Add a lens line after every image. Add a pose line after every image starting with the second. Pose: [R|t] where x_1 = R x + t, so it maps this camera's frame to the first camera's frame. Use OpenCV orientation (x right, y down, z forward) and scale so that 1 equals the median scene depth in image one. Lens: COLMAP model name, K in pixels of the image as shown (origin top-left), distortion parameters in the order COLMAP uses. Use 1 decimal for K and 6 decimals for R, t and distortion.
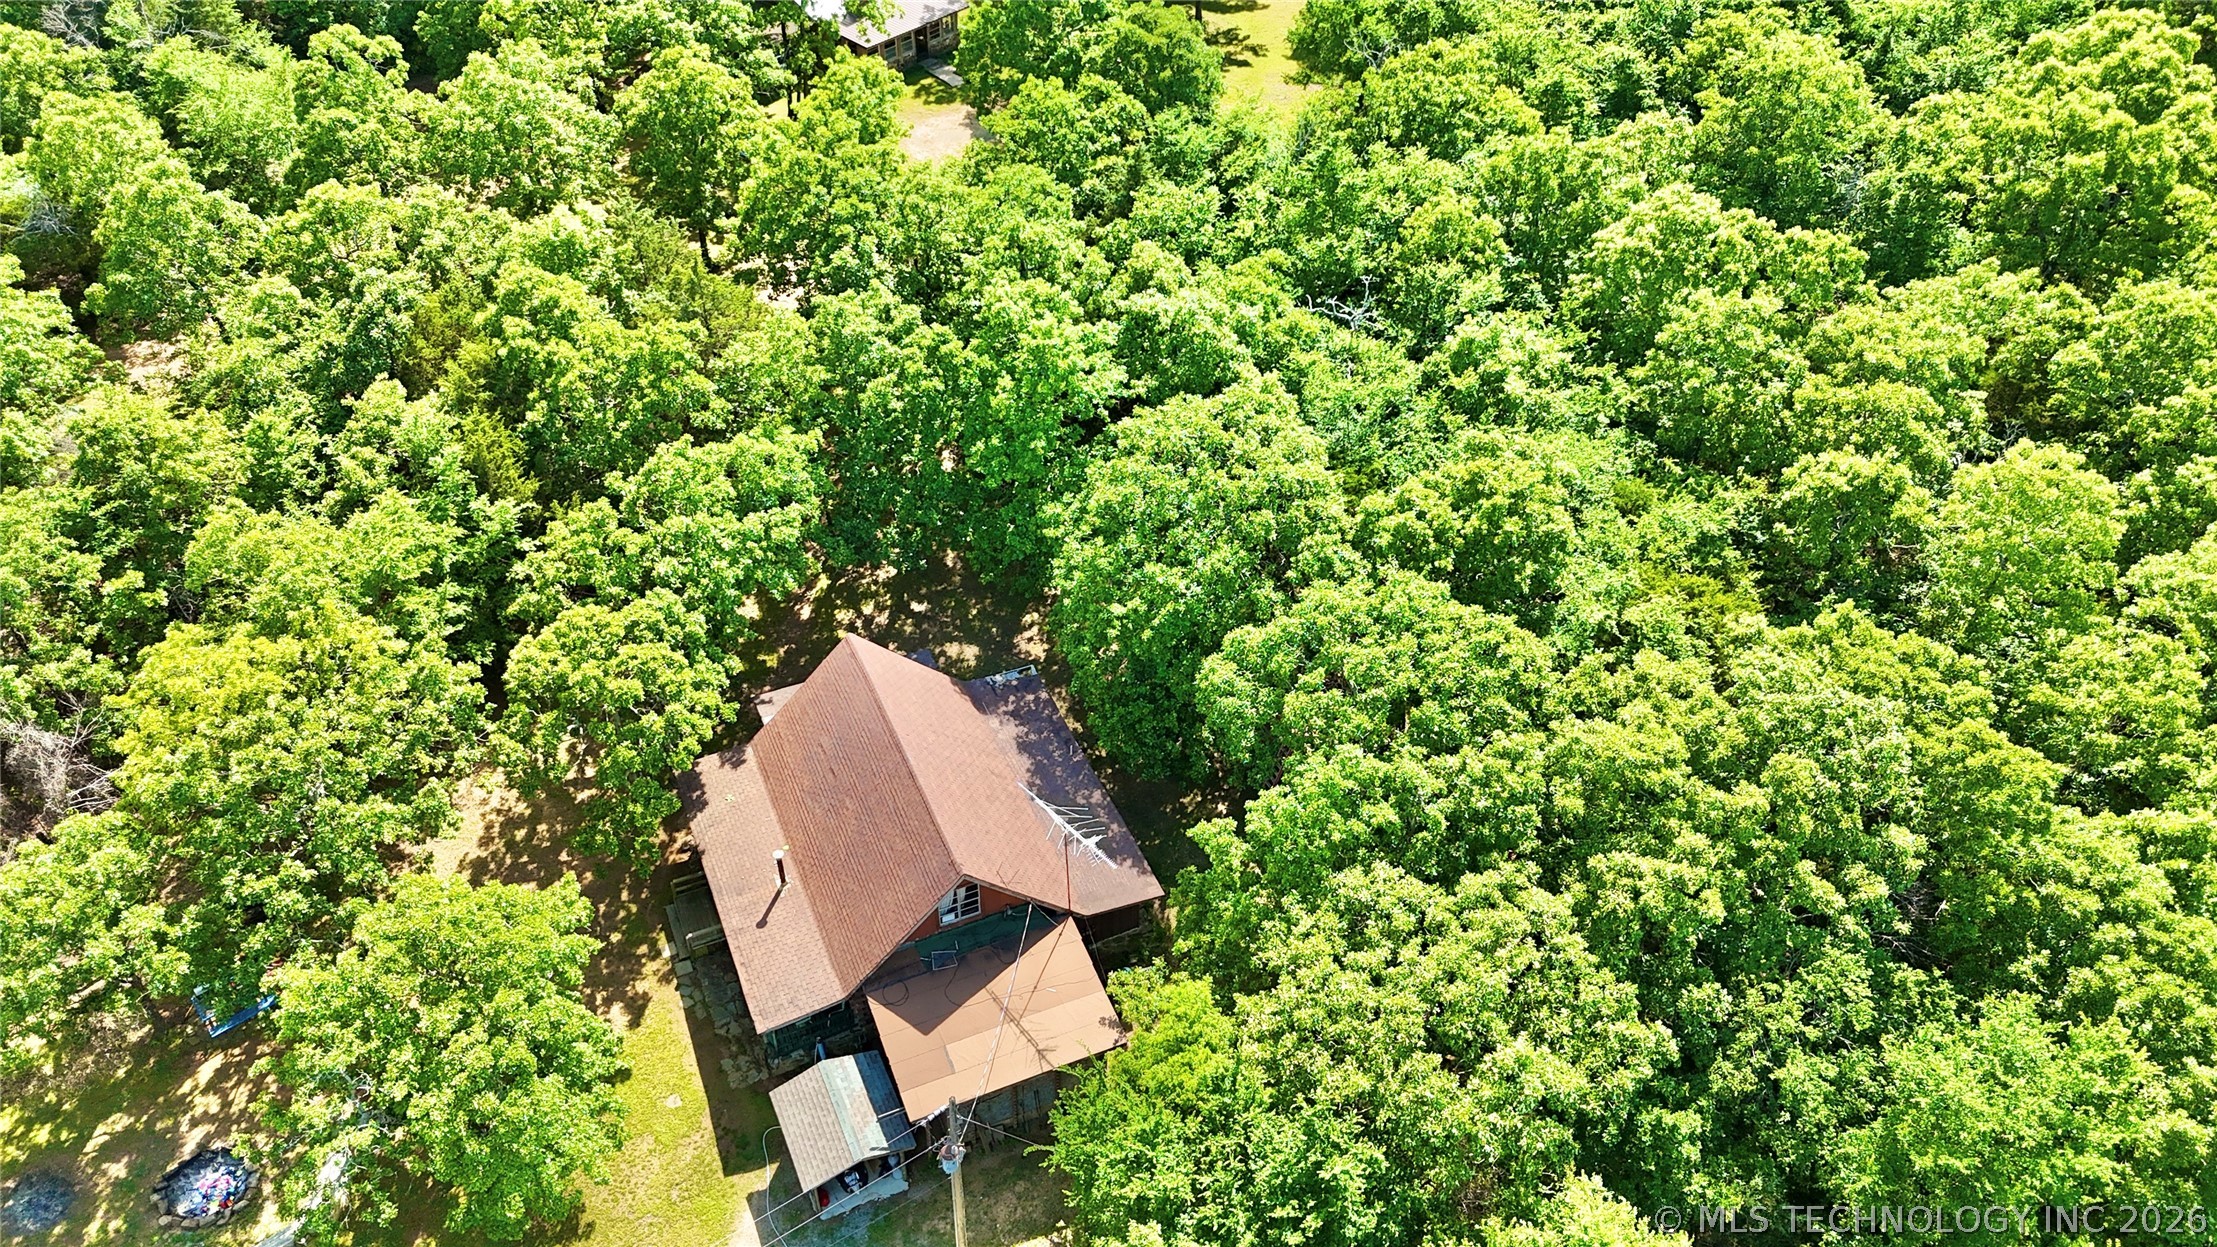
lens RADIAL K [[1613.1, 0, 1114.4], [0, 1613.1, 657.3], [0, 0, 1]] dist [0.050509, -0.053806]
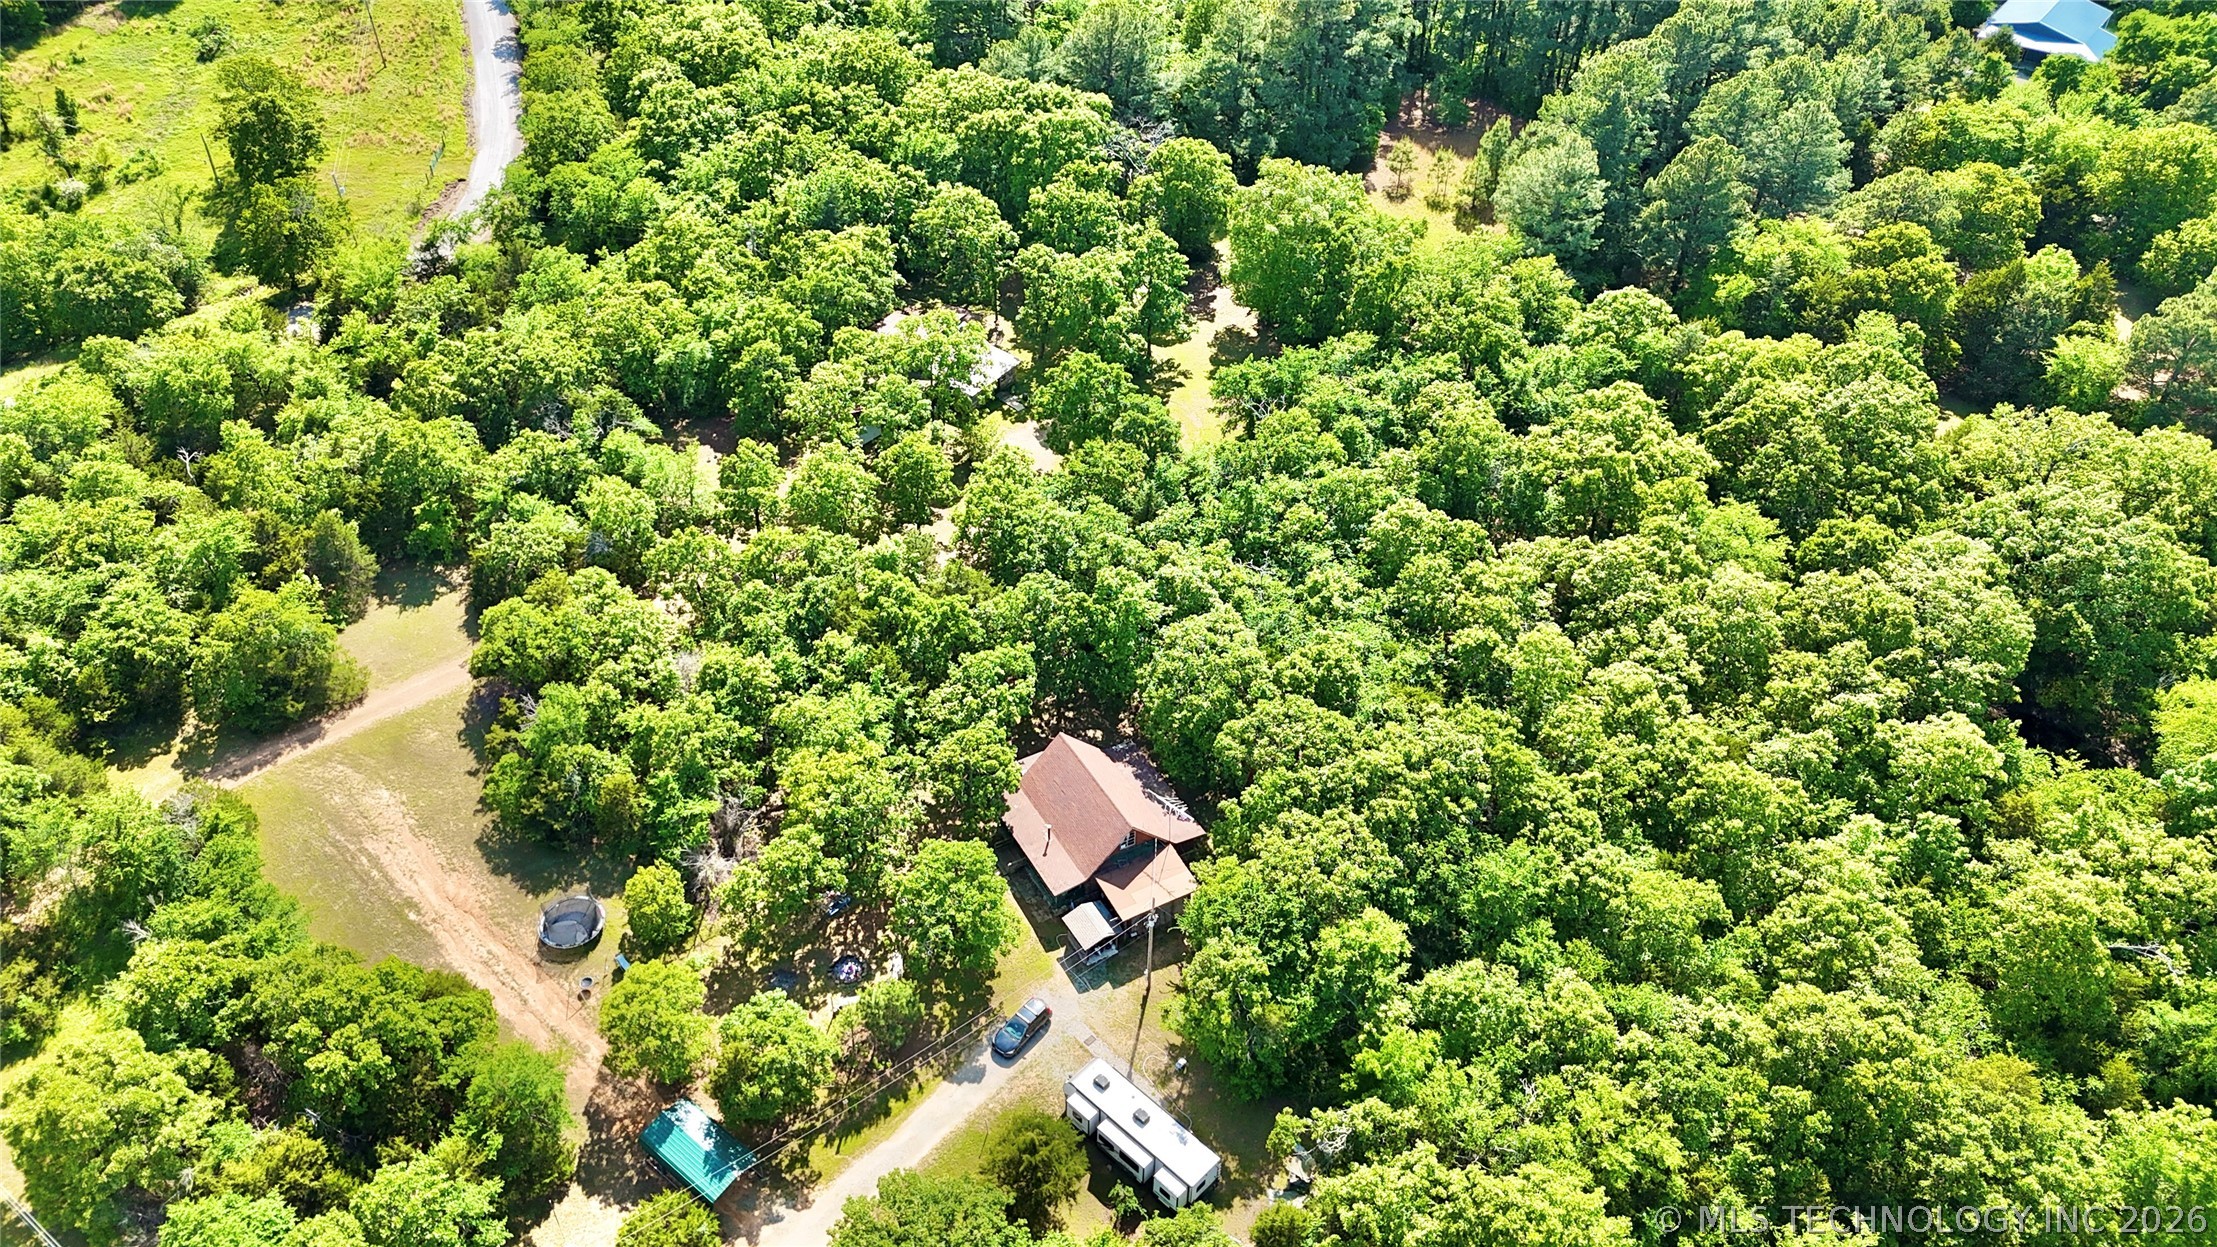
lens RADIAL K [[1613.1, 0, 1085.4], [0, 1613.1, 632.8], [0, 0, 1]] dist [0.050509, -0.053806]
pose [[0.996493, -0.061128, 0.057146, -0.274424], [0.063329, 0.997287, -0.037527, -0.074693], [-0.054697, 0.041015, 0.997660, -1.443220]]
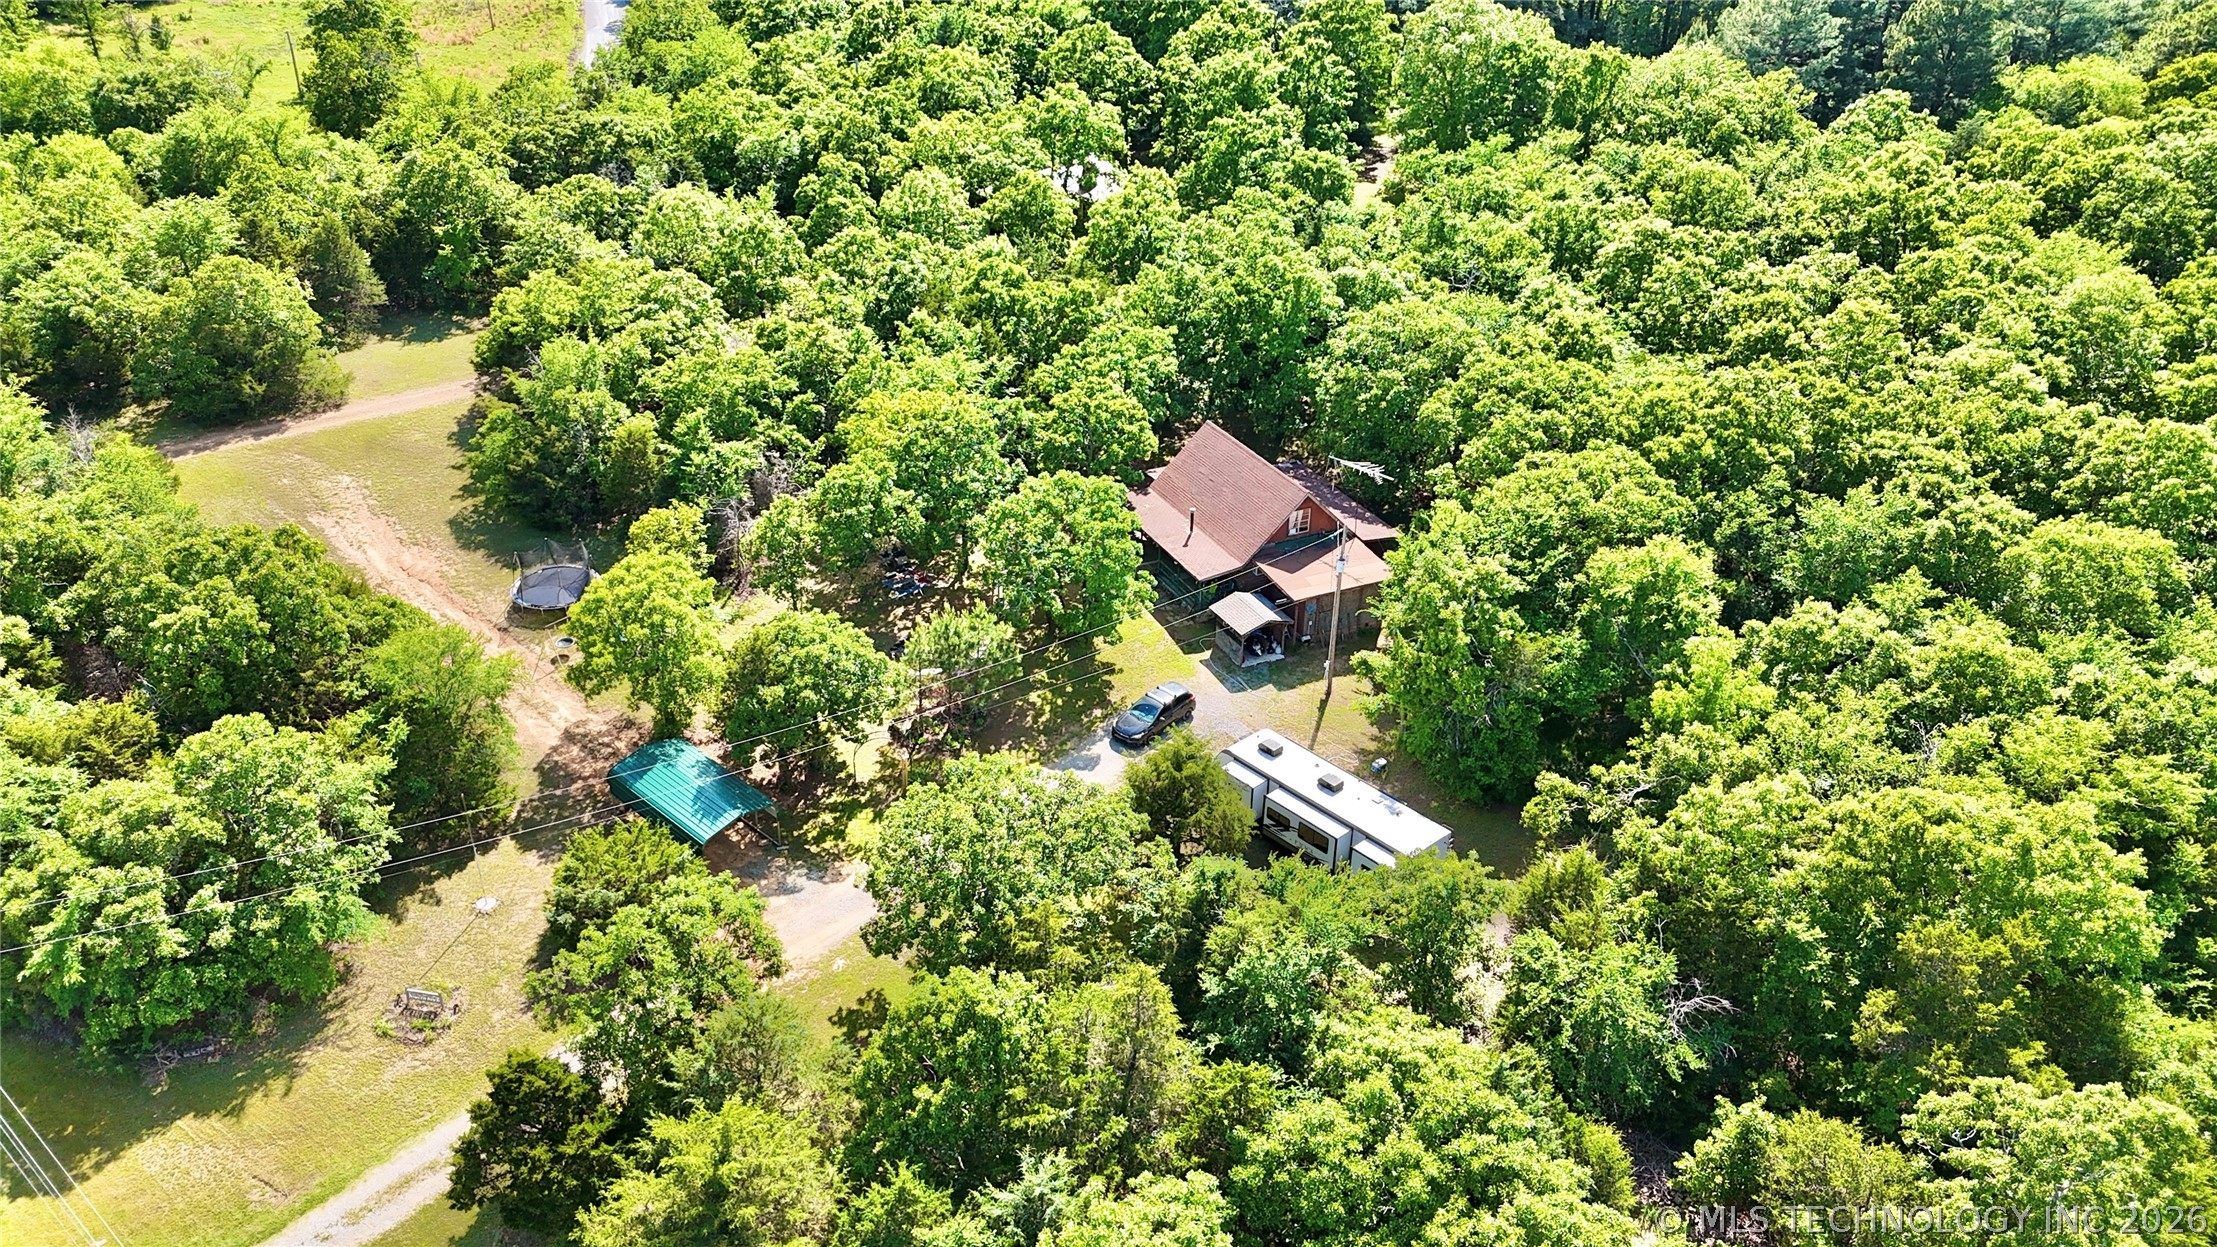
lens RADIAL K [[1613.1, 0, 1082.1], [0, 1613.1, 636.1], [0, 0, 1]] dist [0.050509, -0.053806]
pose [[0.999870, -0.006990, 0.014543, -0.361307], [0.009967, 0.976351, -0.215961, 0.657537], [-0.012689, 0.216078, 0.976294, -0.747748]]
